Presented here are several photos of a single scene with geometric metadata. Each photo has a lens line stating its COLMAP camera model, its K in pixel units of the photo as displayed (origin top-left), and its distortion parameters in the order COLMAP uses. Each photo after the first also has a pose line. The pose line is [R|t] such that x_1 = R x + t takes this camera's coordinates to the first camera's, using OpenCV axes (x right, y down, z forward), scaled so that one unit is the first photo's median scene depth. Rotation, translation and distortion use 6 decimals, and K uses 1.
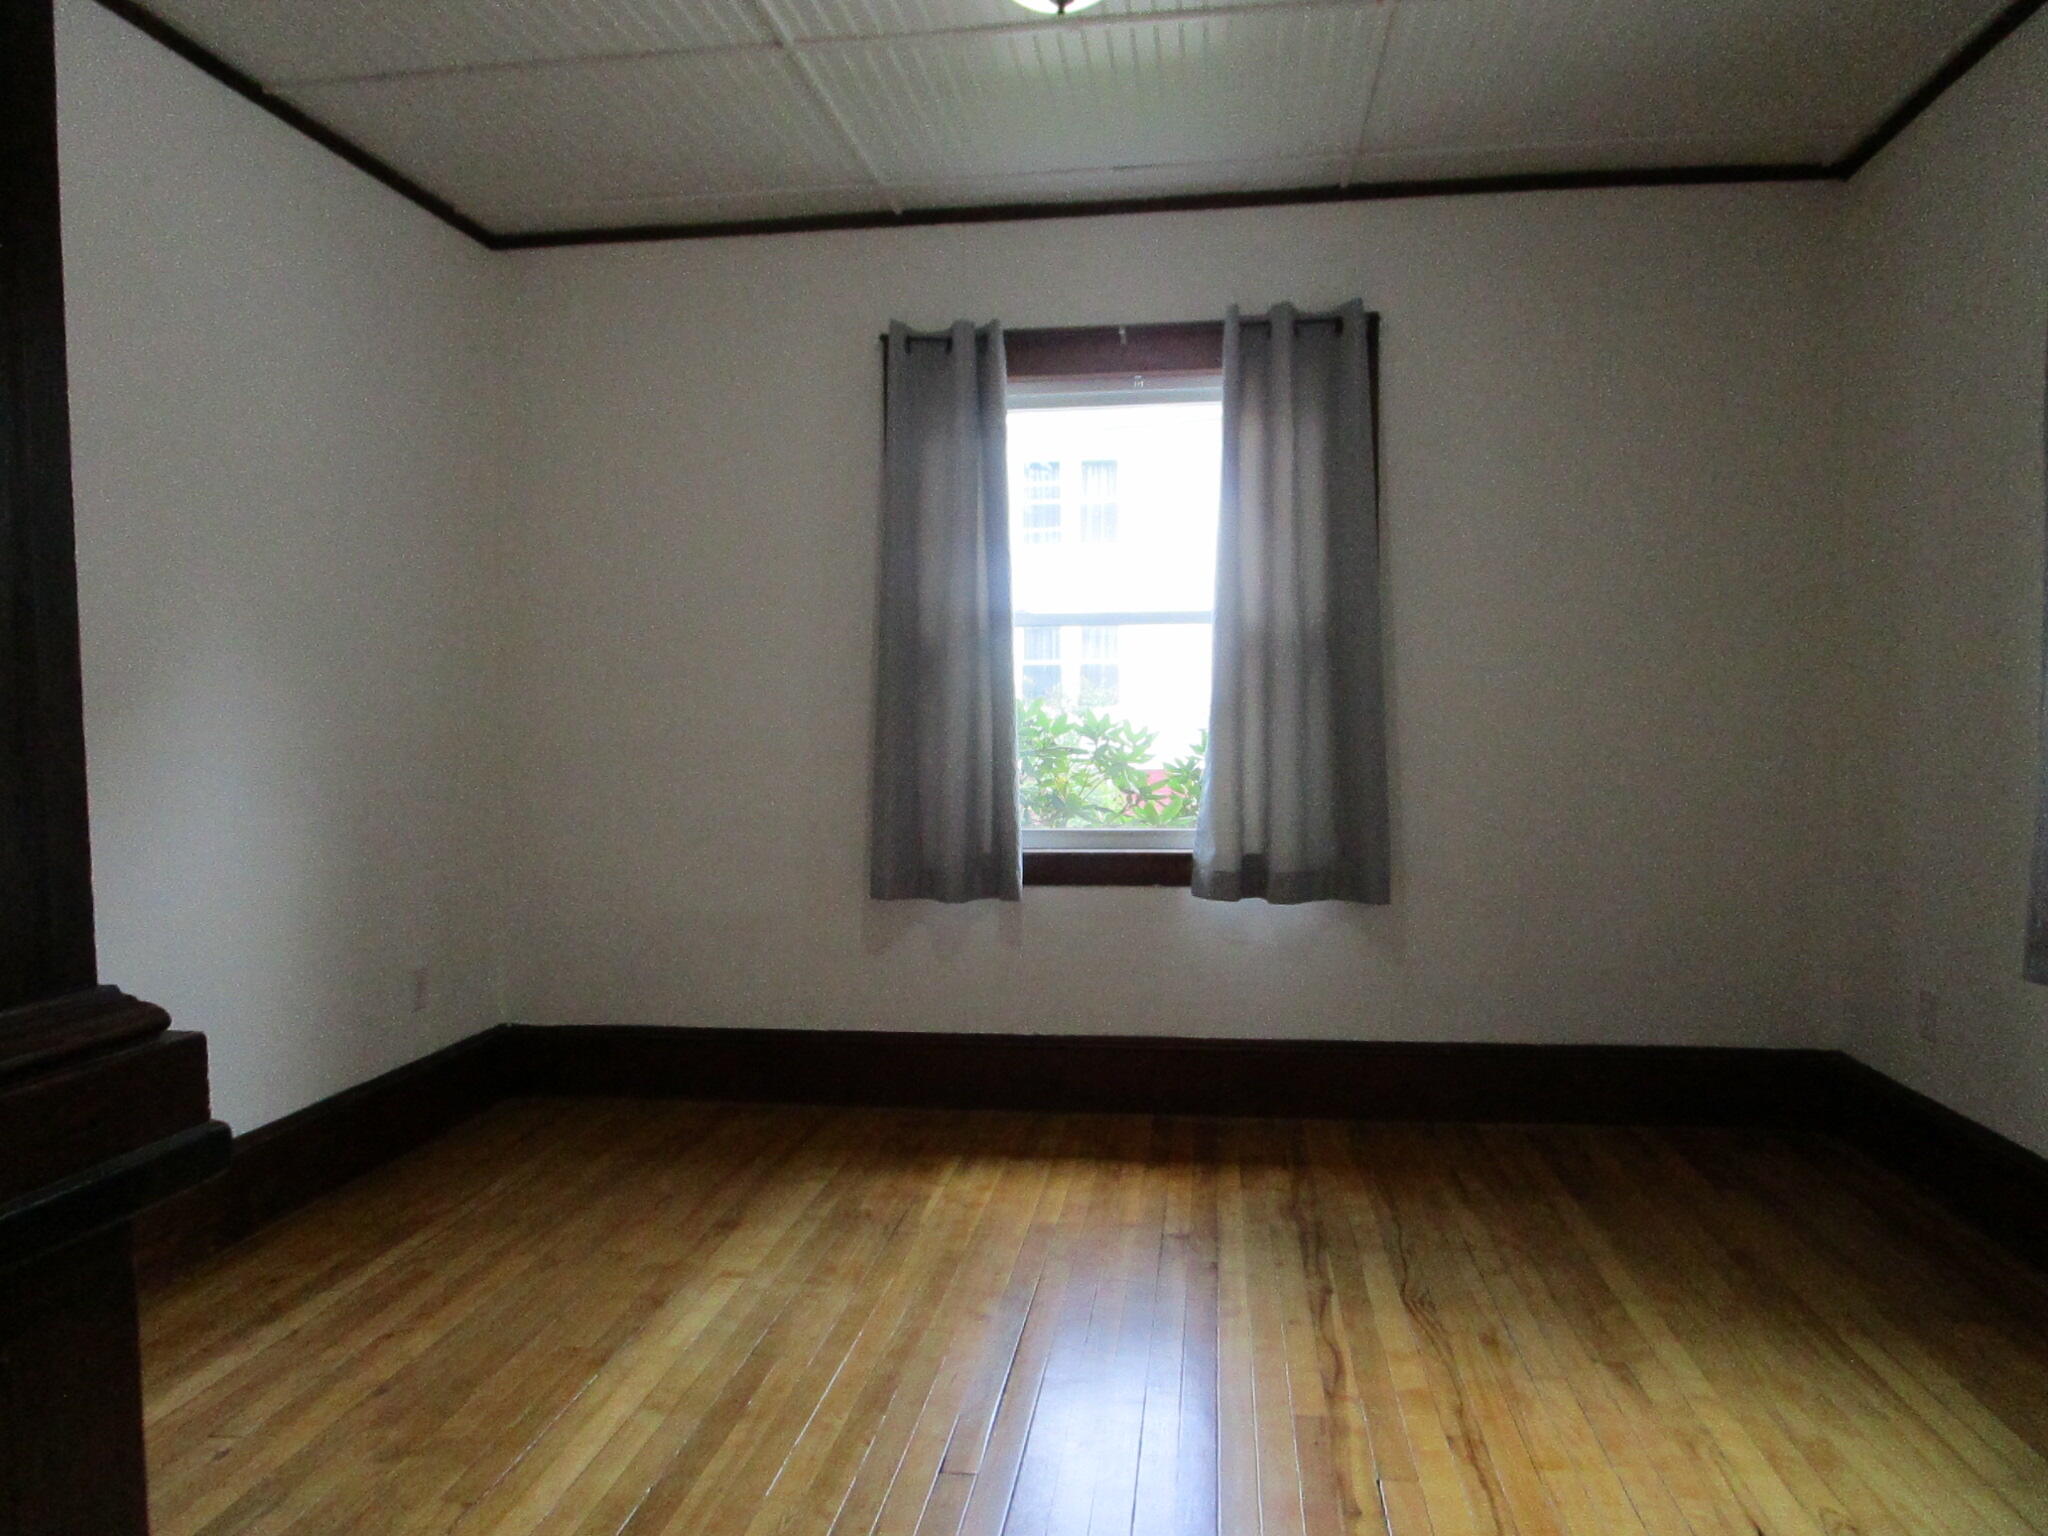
lens RADIAL K [[1445.6, 0, 1024.3], [0, 1445.6, 774.3], [0, 0, 1]] dist [-0.032830, 0.008258]
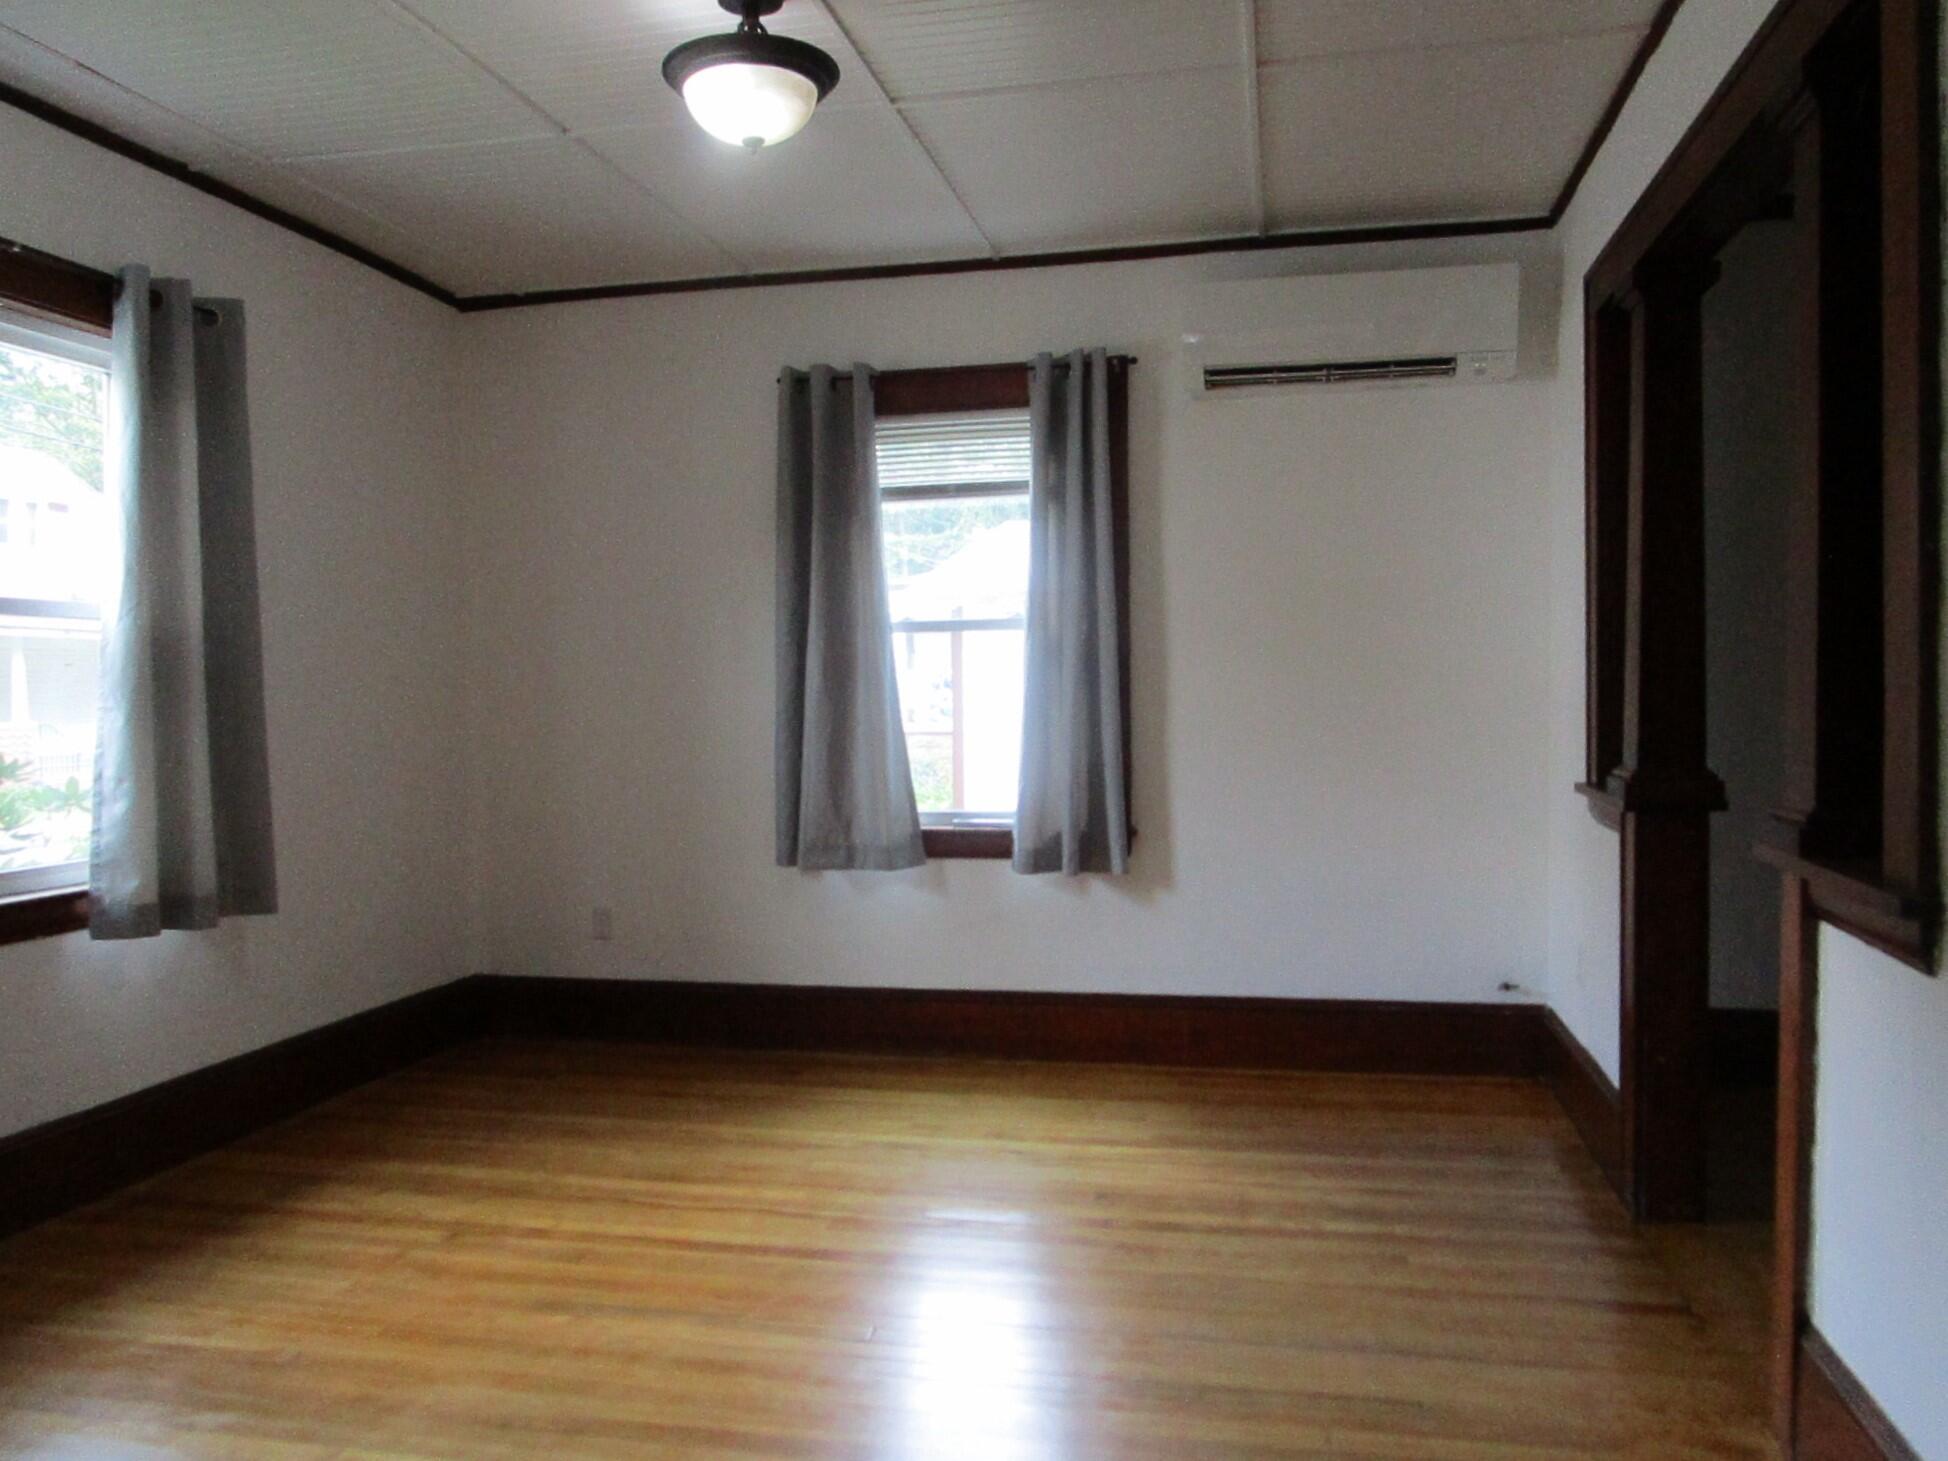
lens RADIAL K [[1409.3, 0, 974.0], [0, 1409.3, 730.5], [0, 0, 1]] dist [-0.022187, 0.002307]
pose [[0.089435, -0.015415, 0.995873, -0.860601], [0.048448, 0.998764, 0.011109, -0.029951], [-0.994814, 0.047254, 0.090072, 0.540291]]
